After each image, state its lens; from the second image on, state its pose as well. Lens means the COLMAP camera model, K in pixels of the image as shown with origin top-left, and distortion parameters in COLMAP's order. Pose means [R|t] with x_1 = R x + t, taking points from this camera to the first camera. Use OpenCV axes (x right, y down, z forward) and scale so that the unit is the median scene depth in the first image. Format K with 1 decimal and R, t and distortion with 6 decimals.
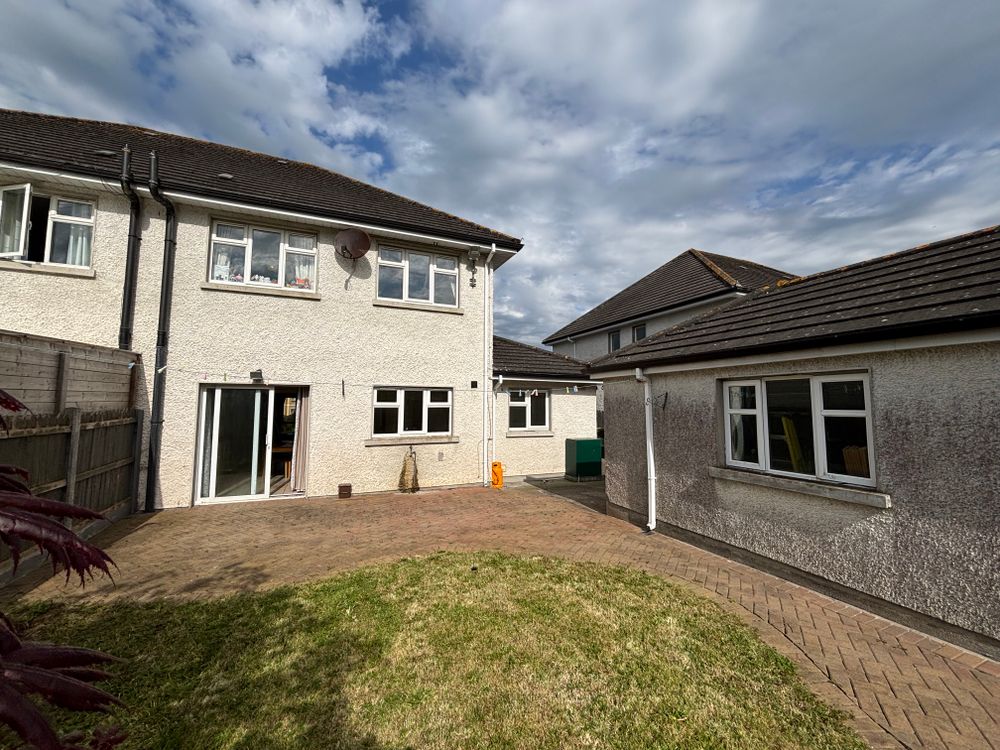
lens RADIAL K [[403.8, 0, 499.7], [0, 403.8, 374.6], [0, 0, 1]] dist [-0.001069, 0.001580]
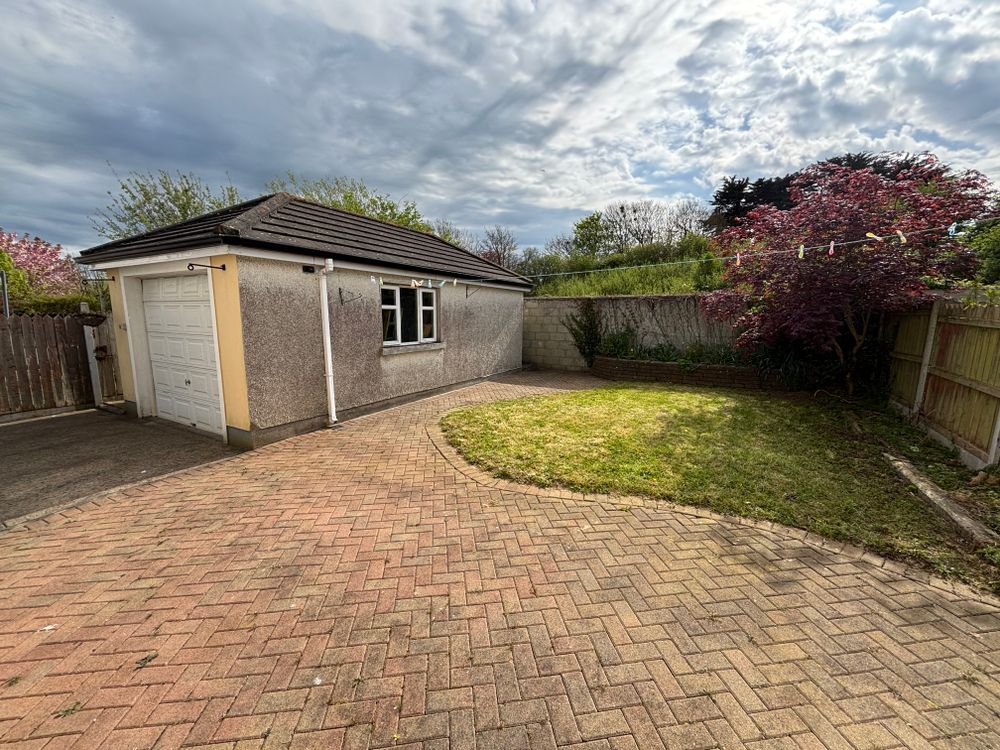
lens RADIAL K [[403.8, 0, 497.4], [0, 403.8, 378.1], [0, 0, 1]] dist [-0.001069, 0.001580]
pose [[-0.625780, -0.127860, 0.769449, -0.844386], [-0.074475, 0.991761, 0.104233, 0.176423], [-0.776436, 0.007922, -0.630146, 1.720593]]
